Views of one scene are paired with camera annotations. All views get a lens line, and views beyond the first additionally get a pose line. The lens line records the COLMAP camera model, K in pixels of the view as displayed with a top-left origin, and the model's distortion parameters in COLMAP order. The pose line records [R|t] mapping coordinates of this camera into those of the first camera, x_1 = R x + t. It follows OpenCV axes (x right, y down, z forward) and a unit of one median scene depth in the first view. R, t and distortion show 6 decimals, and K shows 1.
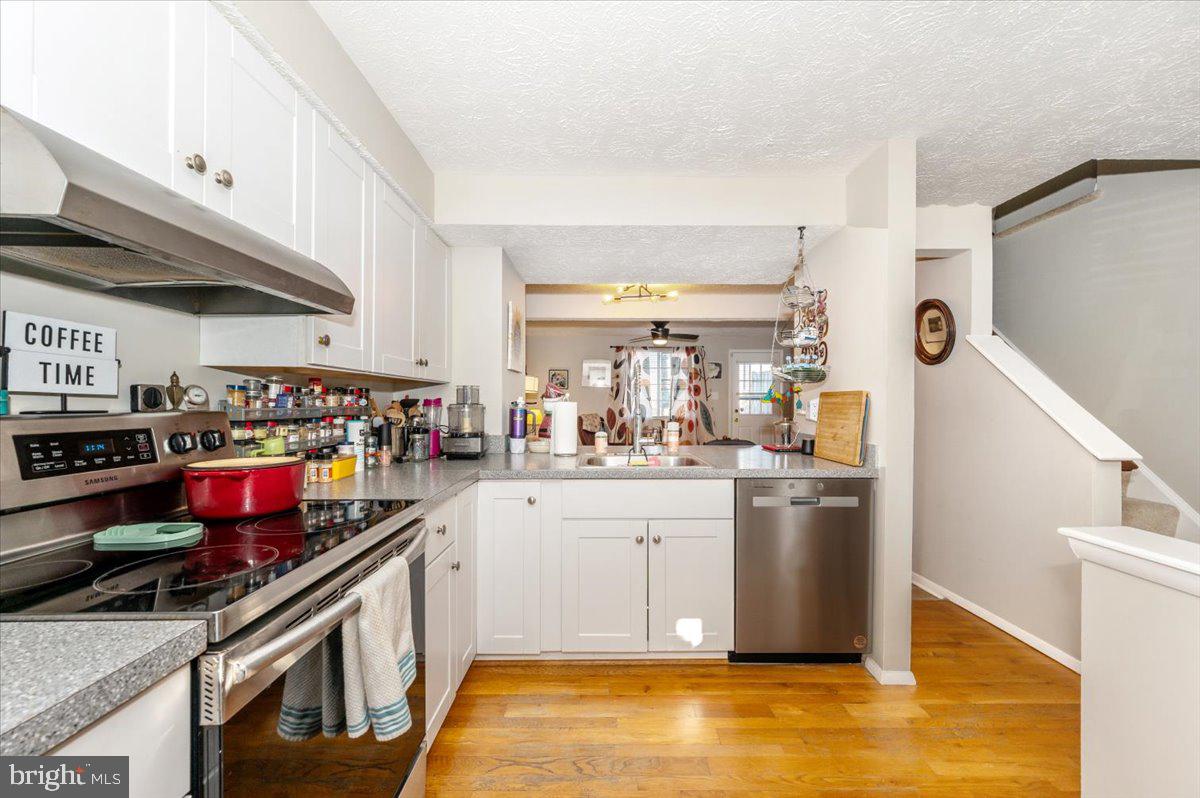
lens RADIAL K [[477.7, 0, 605.0], [0, 477.7, 405.9], [0, 0, 1]] dist [0.001847, -0.000143]
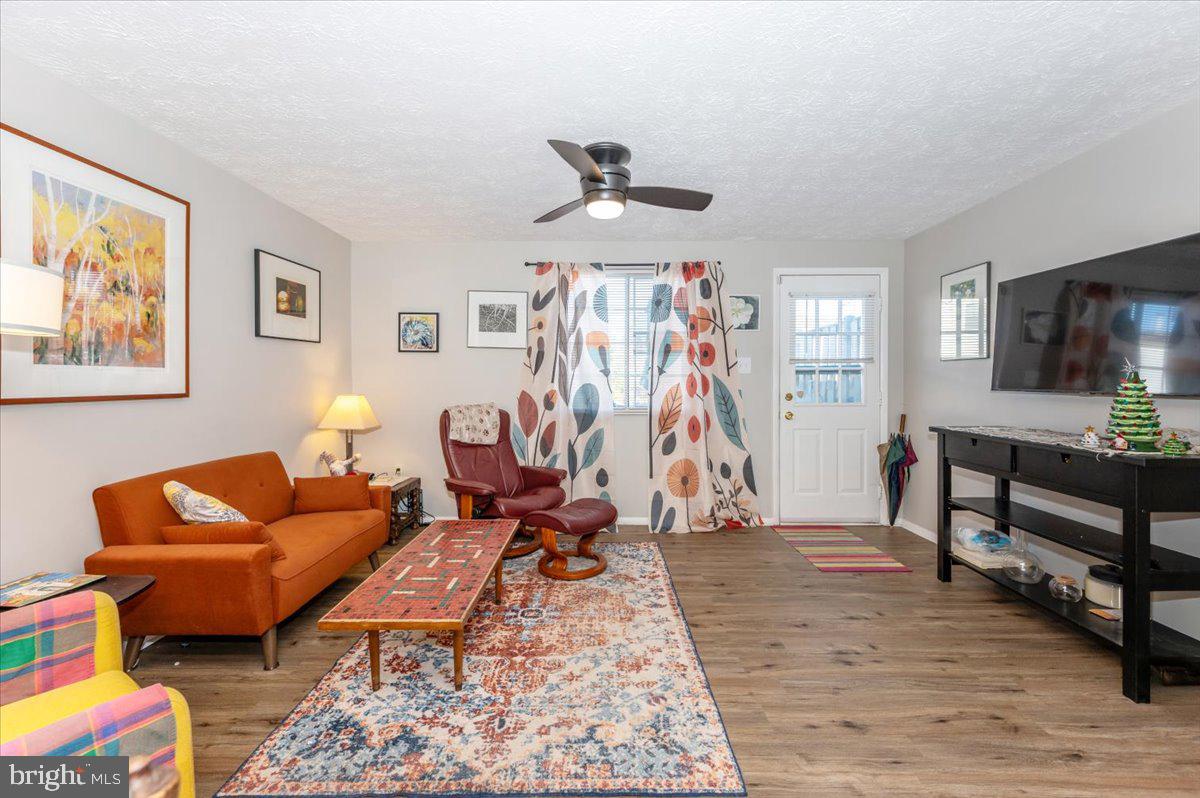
lens RADIAL K [[477.7, 0, 600.6], [0, 477.7, 388.9], [0, 0, 1]] dist [0.001847, -0.000143]
pose [[0.999768, -0.002837, -0.021358, 0.096635], [0.002871, 0.999995, 0.001566, 0.001261], [0.021354, -0.001627, 0.999771, 0.520821]]
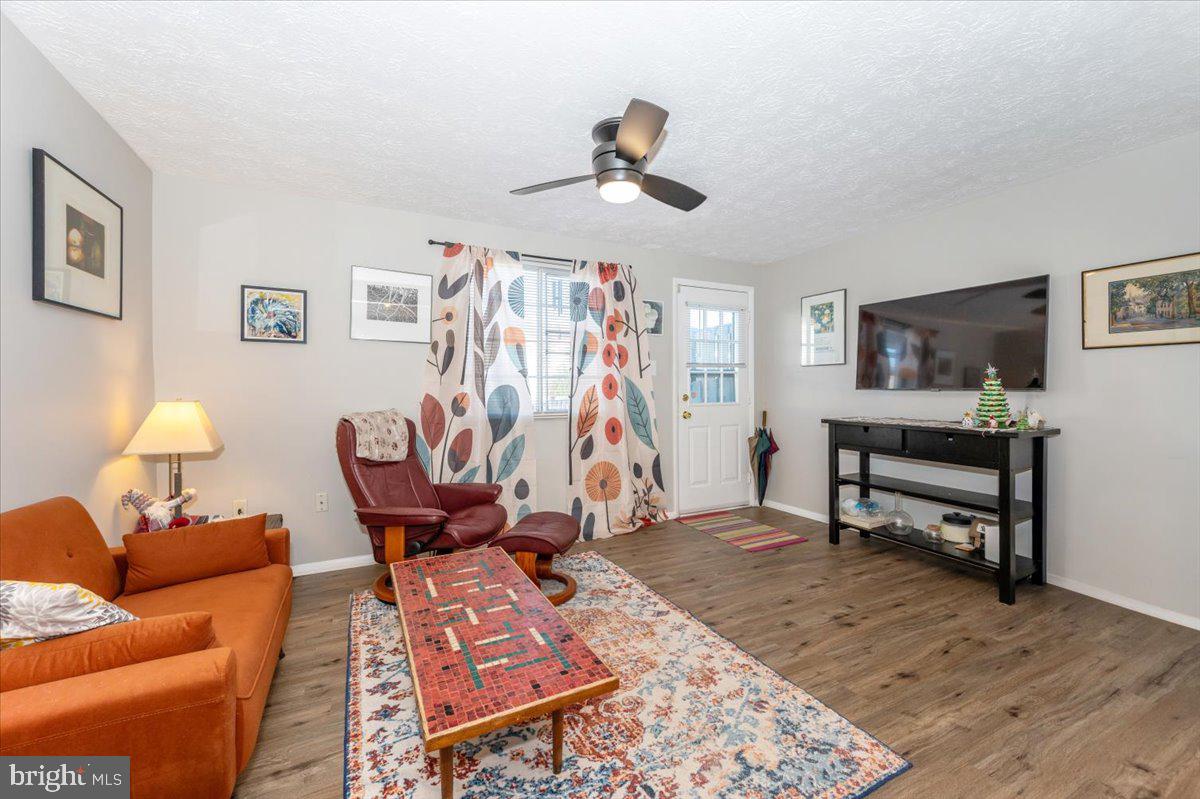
lens RADIAL K [[477.7, 0, 598.5], [0, 477.7, 389.5], [0, 0, 1]] dist [0.001847, -0.000143]
pose [[0.899344, -0.006170, 0.437199, -0.037505], [0.010626, 0.999914, -0.007747, 0.004793], [-0.437113, 0.011613, 0.899331, 0.578627]]
